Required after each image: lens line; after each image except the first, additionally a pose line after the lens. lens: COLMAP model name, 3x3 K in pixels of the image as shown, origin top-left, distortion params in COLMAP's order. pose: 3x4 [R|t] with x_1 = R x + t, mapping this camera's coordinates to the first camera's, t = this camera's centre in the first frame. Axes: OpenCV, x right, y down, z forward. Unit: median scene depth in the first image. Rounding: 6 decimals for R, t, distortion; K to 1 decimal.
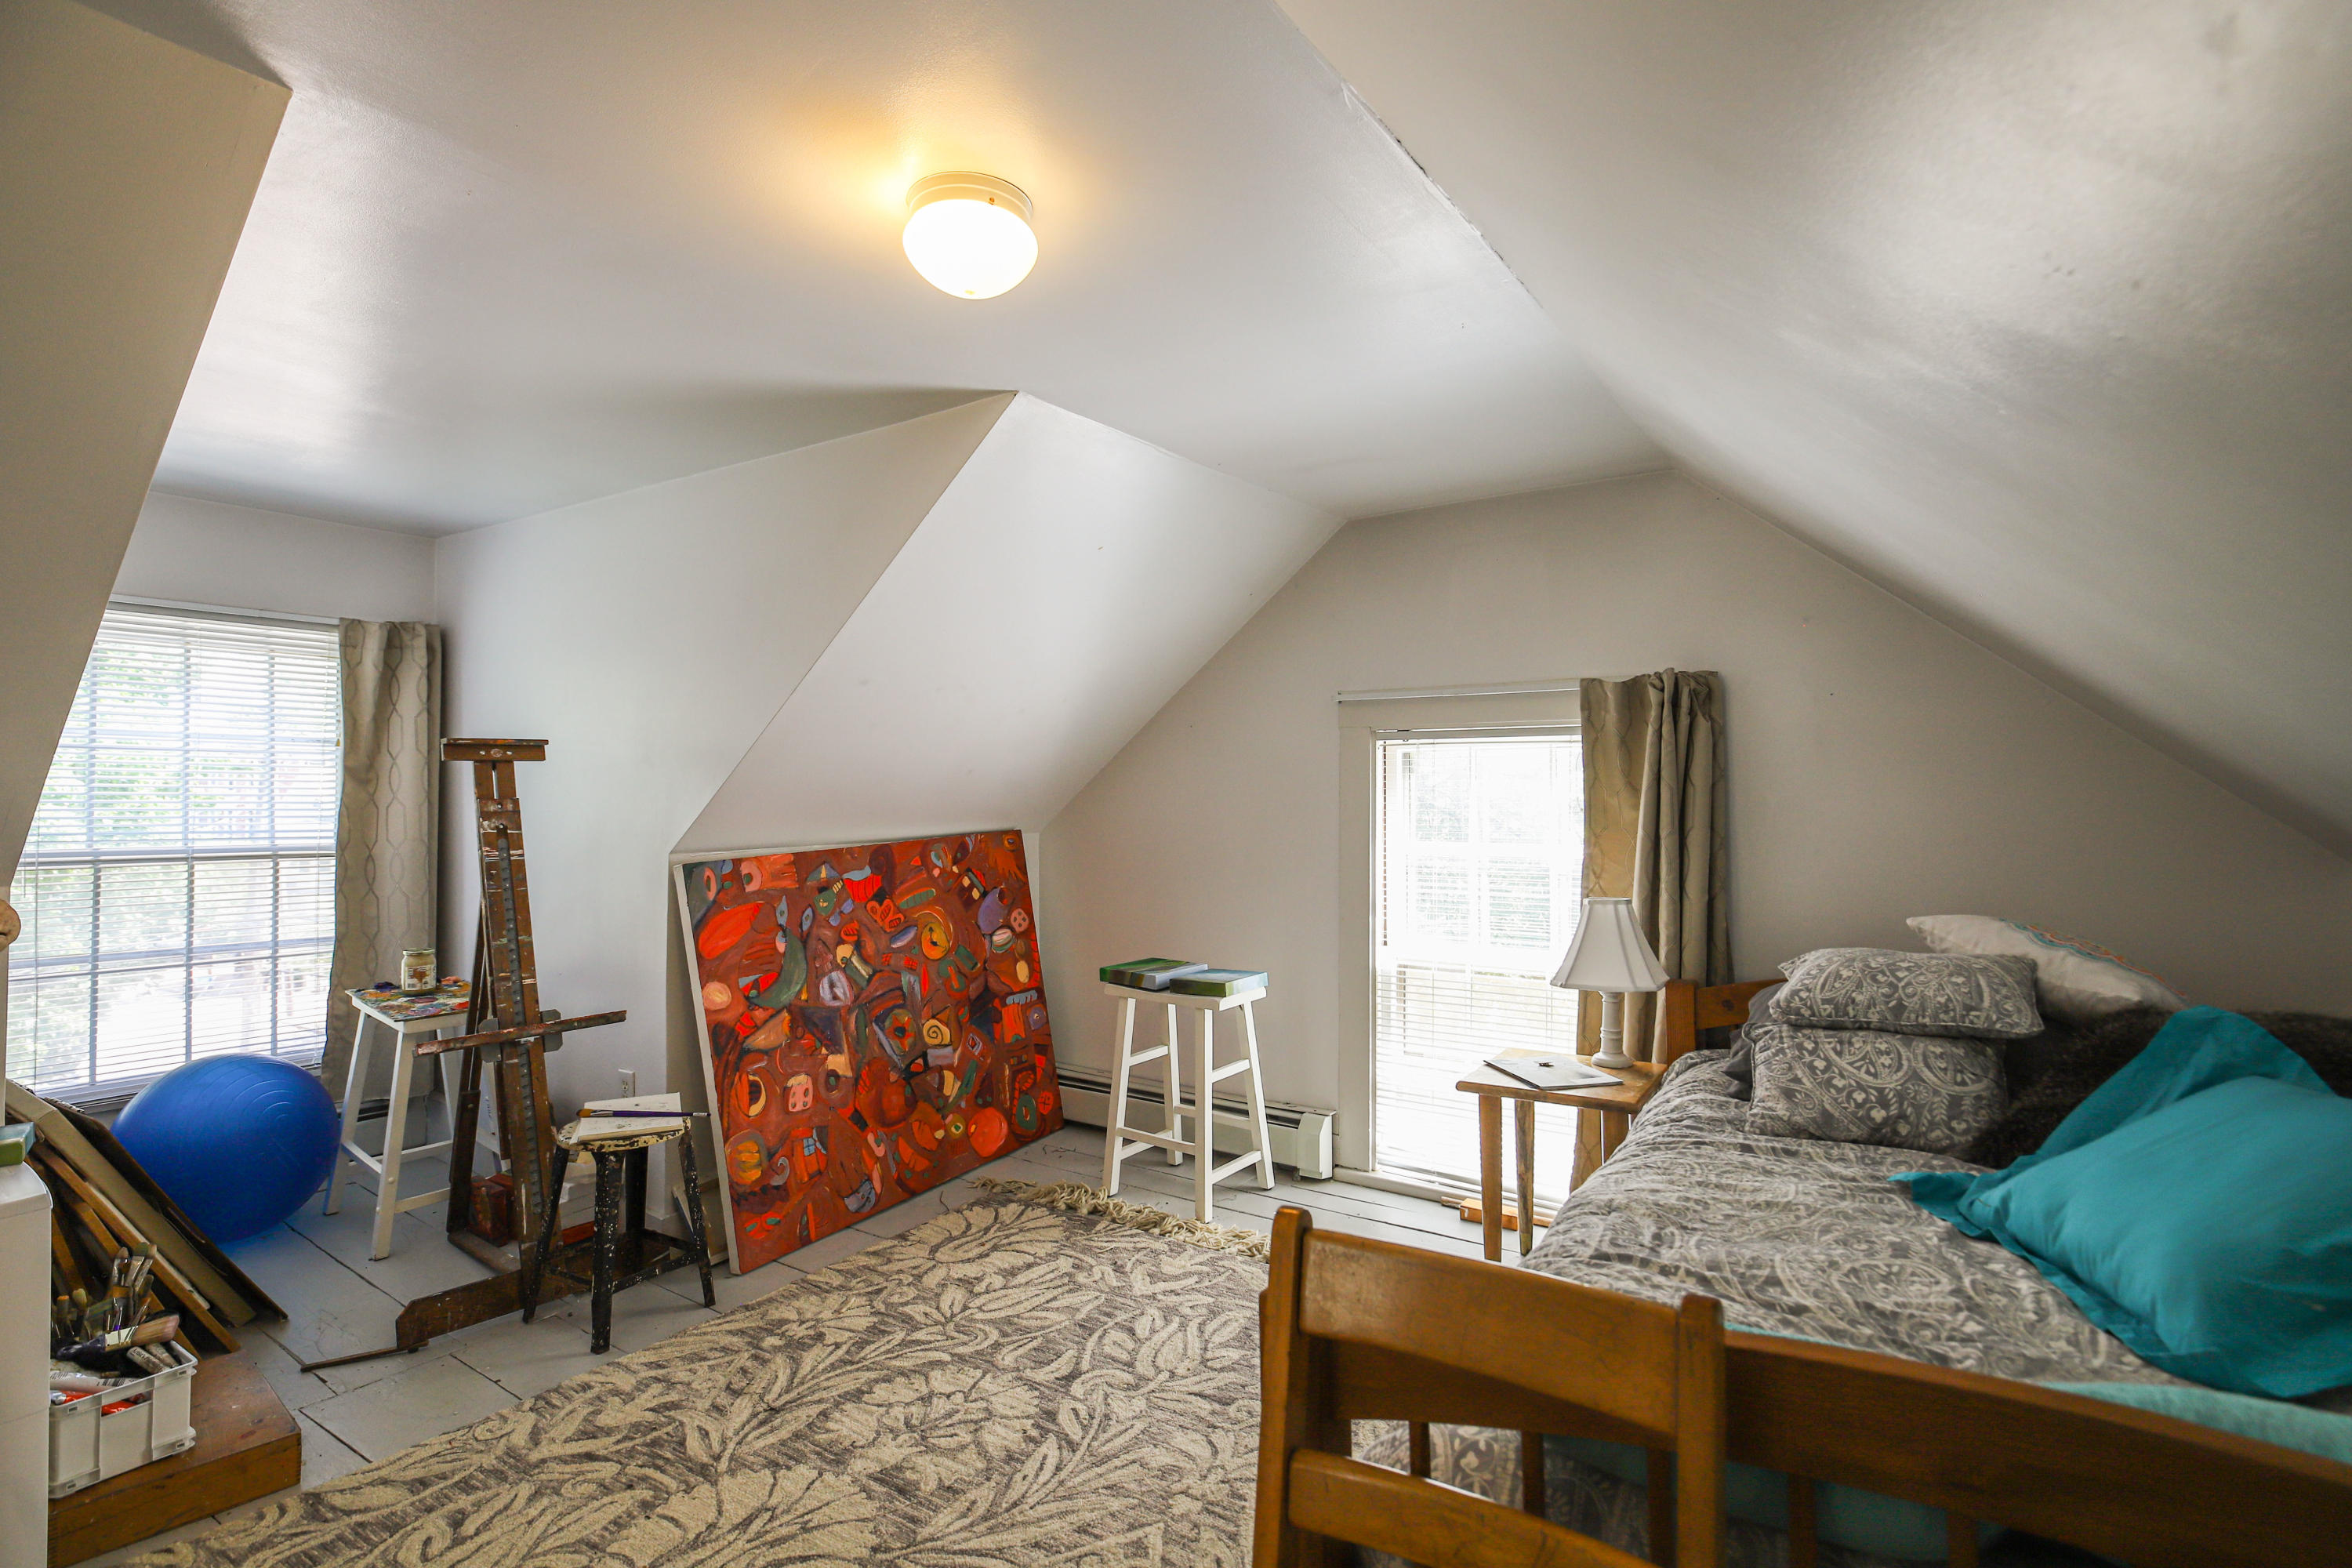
lens RADIAL K [[1138.4, 0, 1175.4], [0, 1138.4, 784.4], [0, 0, 1]] dist [-0.003500, -0.001672]
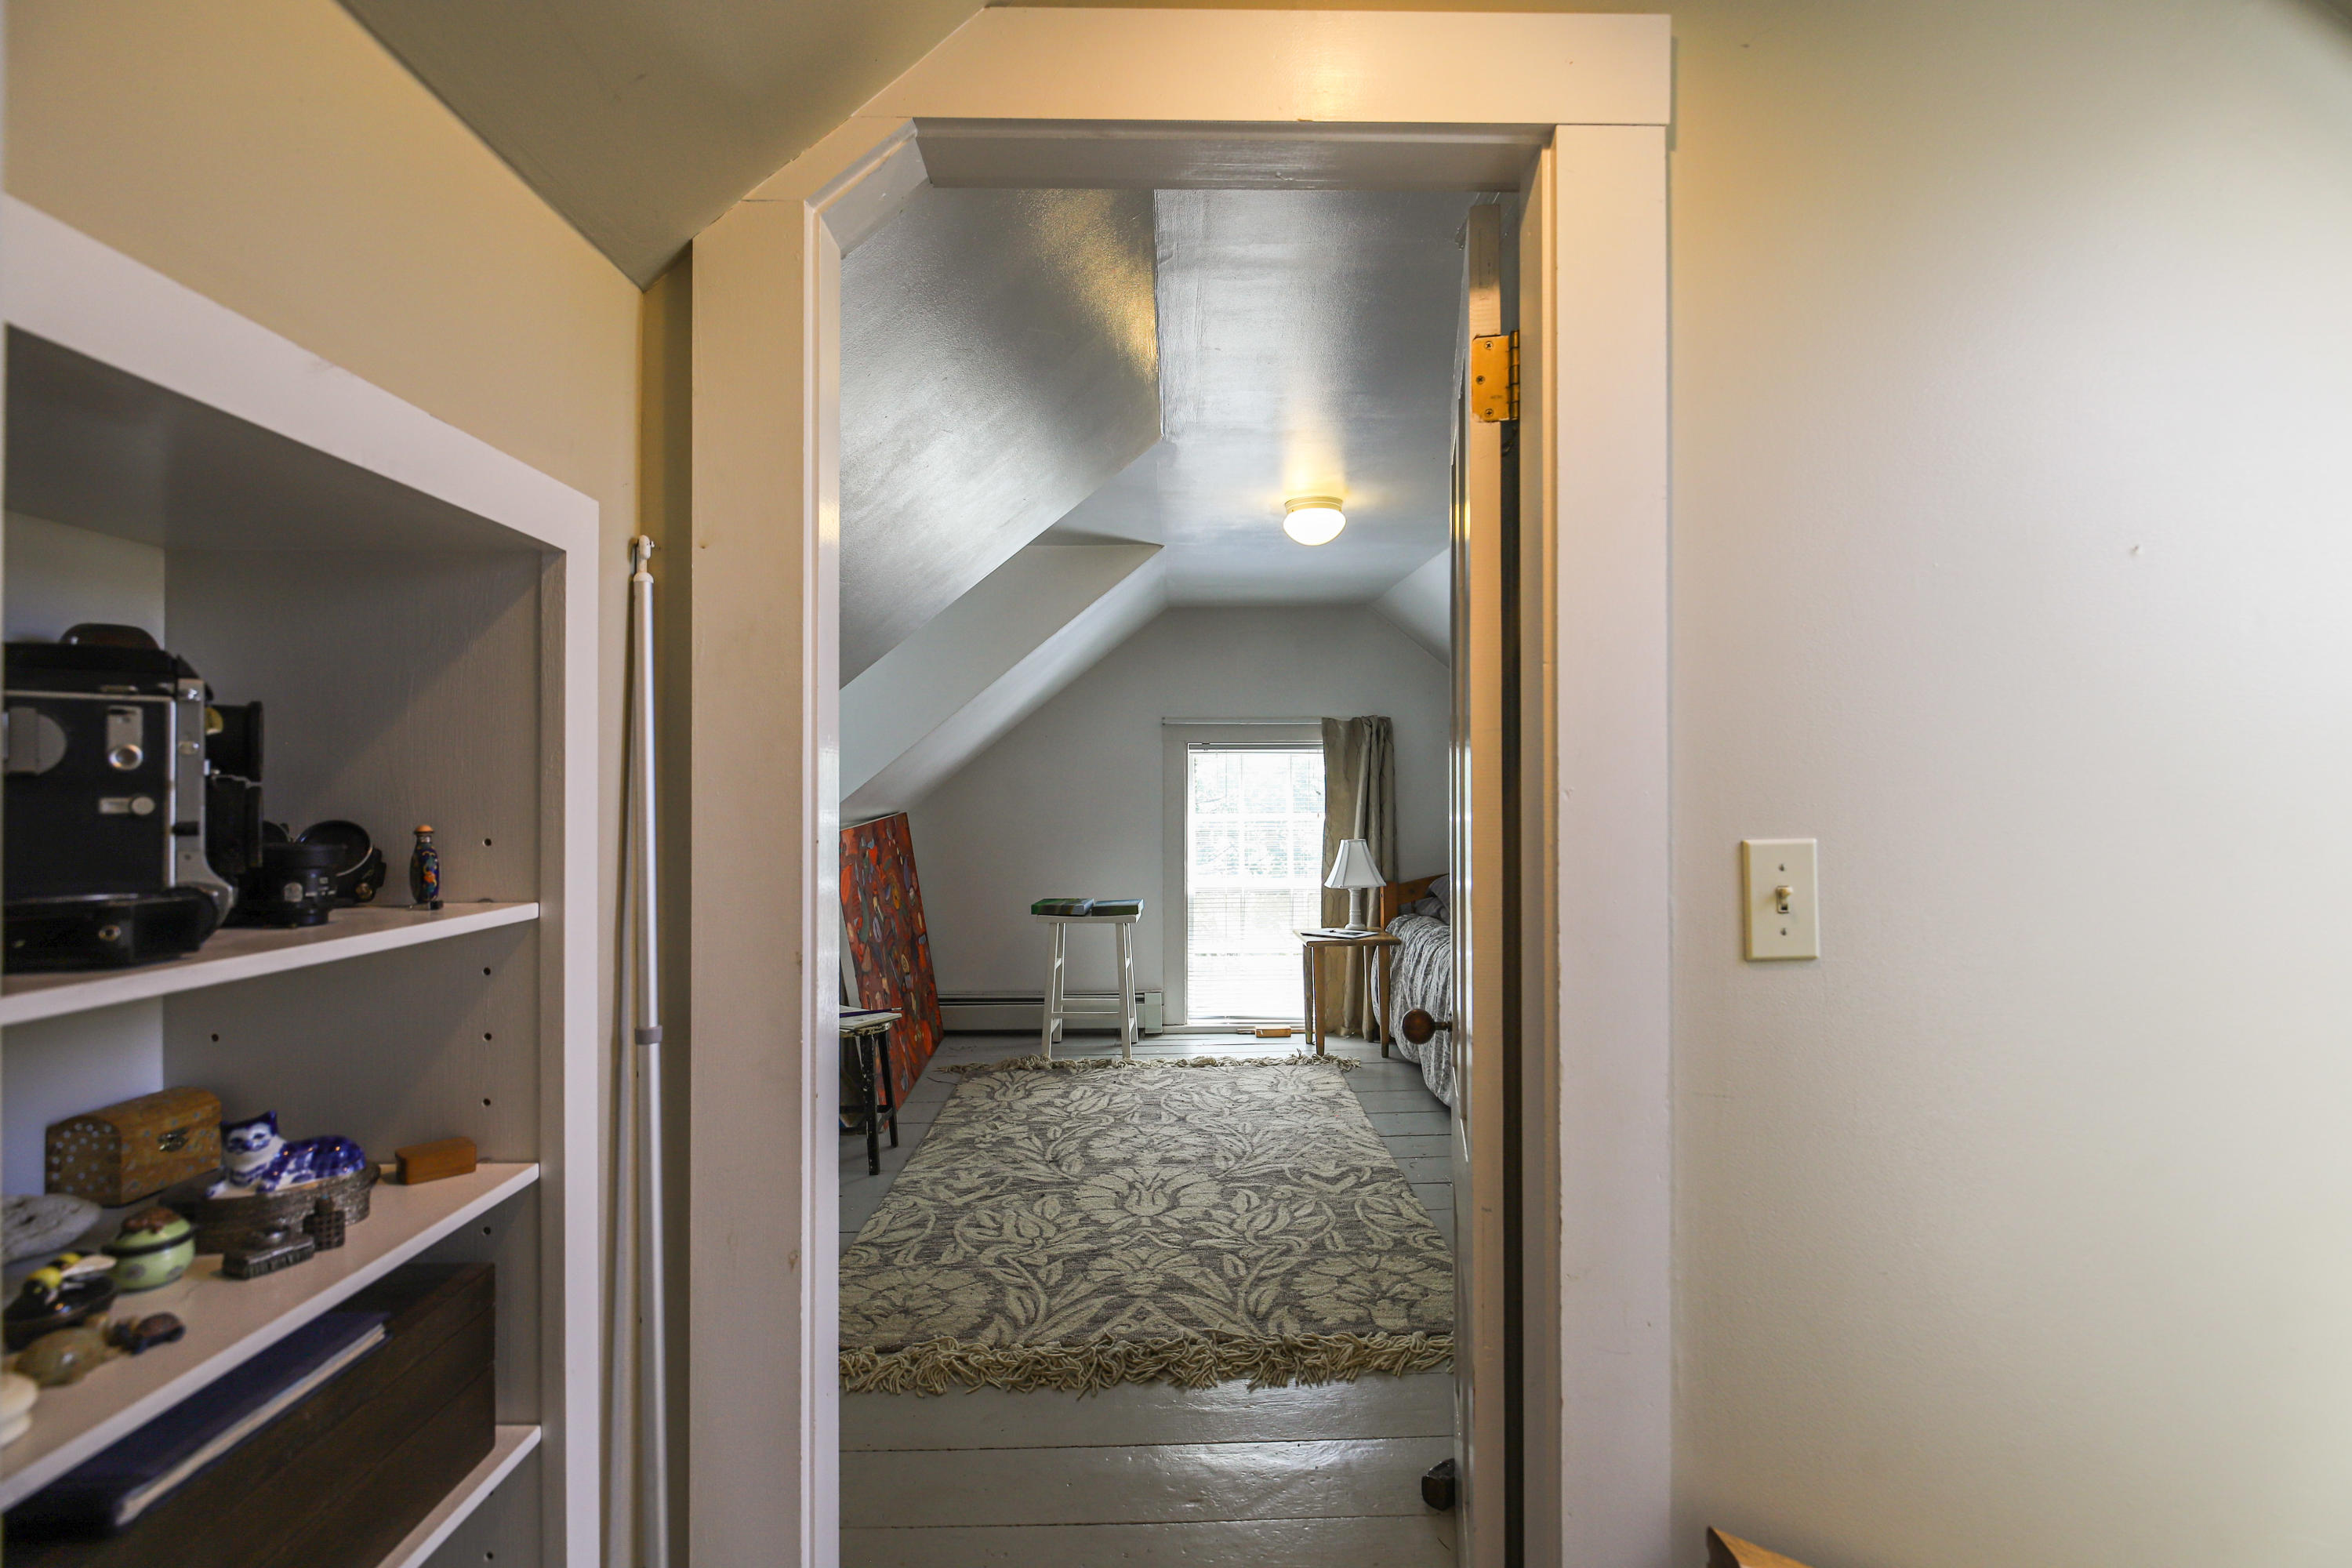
lens RADIAL K [[1134.7, 0, 1177.9], [0, 1134.7, 785.1], [0, 0, 1]] dist [0.001369, 0.000047]
pose [[0.820070, -0.001907, 0.572259, -0.996378], [-0.000164, 0.999994, 0.003566, 0.006846], [-0.572263, -0.003018, 0.820065, -0.376925]]
